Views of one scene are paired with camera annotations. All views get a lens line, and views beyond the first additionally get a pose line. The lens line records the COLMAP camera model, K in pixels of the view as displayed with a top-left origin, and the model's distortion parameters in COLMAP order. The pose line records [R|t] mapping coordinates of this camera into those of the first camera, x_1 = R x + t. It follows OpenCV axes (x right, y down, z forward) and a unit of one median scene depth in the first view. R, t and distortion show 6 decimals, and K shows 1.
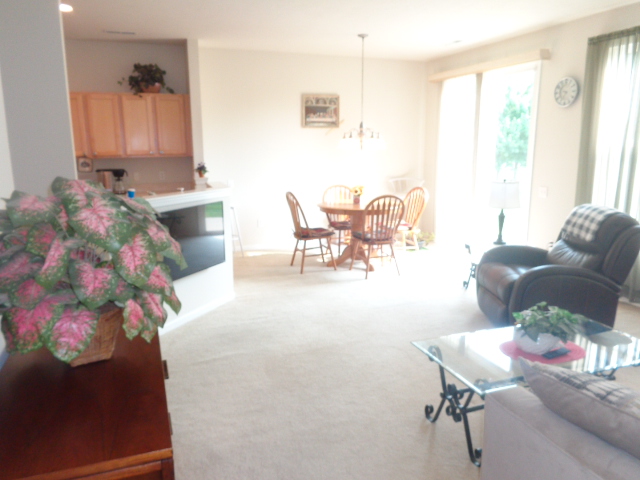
lens RADIAL K [[479.5, 0, 320.0], [0, 479.5, 240.0], [0, 0, 1]] dist [-0.003749, 0.002286]
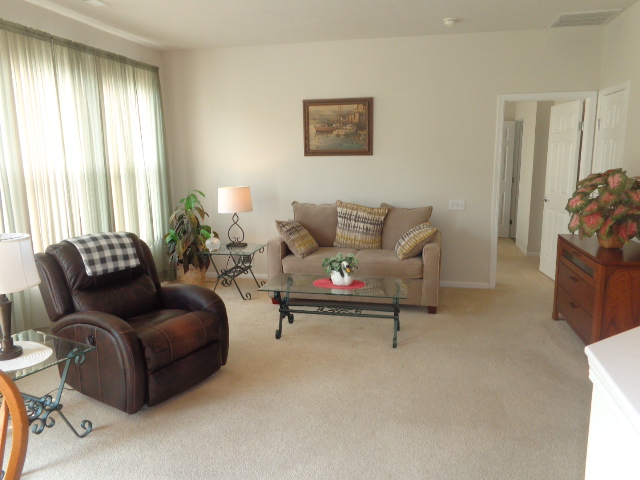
lens RADIAL K [[479.5, 0, 320.0], [0, 479.5, 240.0], [0, 0, 1]] dist [-0.003749, 0.002286]
pose [[-0.835645, -0.081808, 0.543143, -0.149011], [0.128150, 0.932519, 0.337619, -0.197891], [-0.534111, 0.351733, -0.768771, 0.955682]]
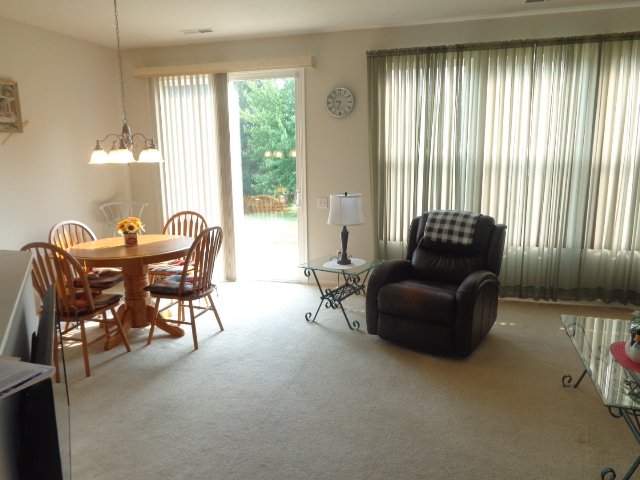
lens RADIAL K [[479.5, 0, 320.0], [0, 479.5, 240.0], [0, 0, 1]] dist [-0.003749, 0.002286]
pose [[0.600698, -0.150340, 0.785213, -0.293877], [0.170047, 0.983712, 0.058256, -0.078632], [-0.781182, 0.098529, 0.616479, 0.382288]]
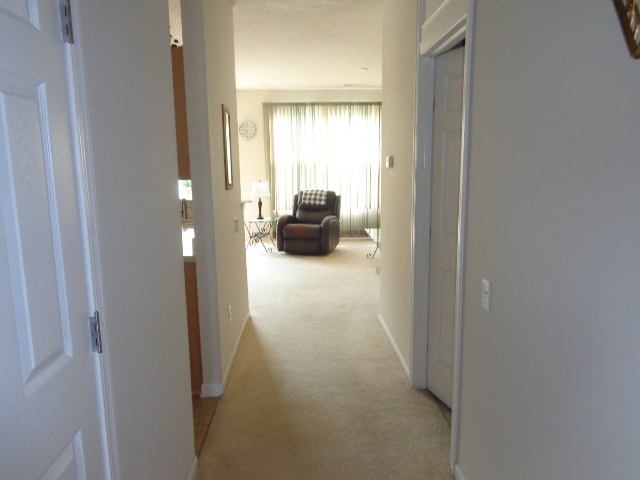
lens RADIAL K [[479.5, 0, 320.0], [0, 479.5, 240.0], [0, 0, 1]] dist [-0.003749, 0.002286]
pose [[0.313301, -0.156622, 0.936649, -0.926217], [0.197733, 0.975448, 0.096970, -0.034462], [-0.928840, 0.154826, 0.336578, 0.206114]]
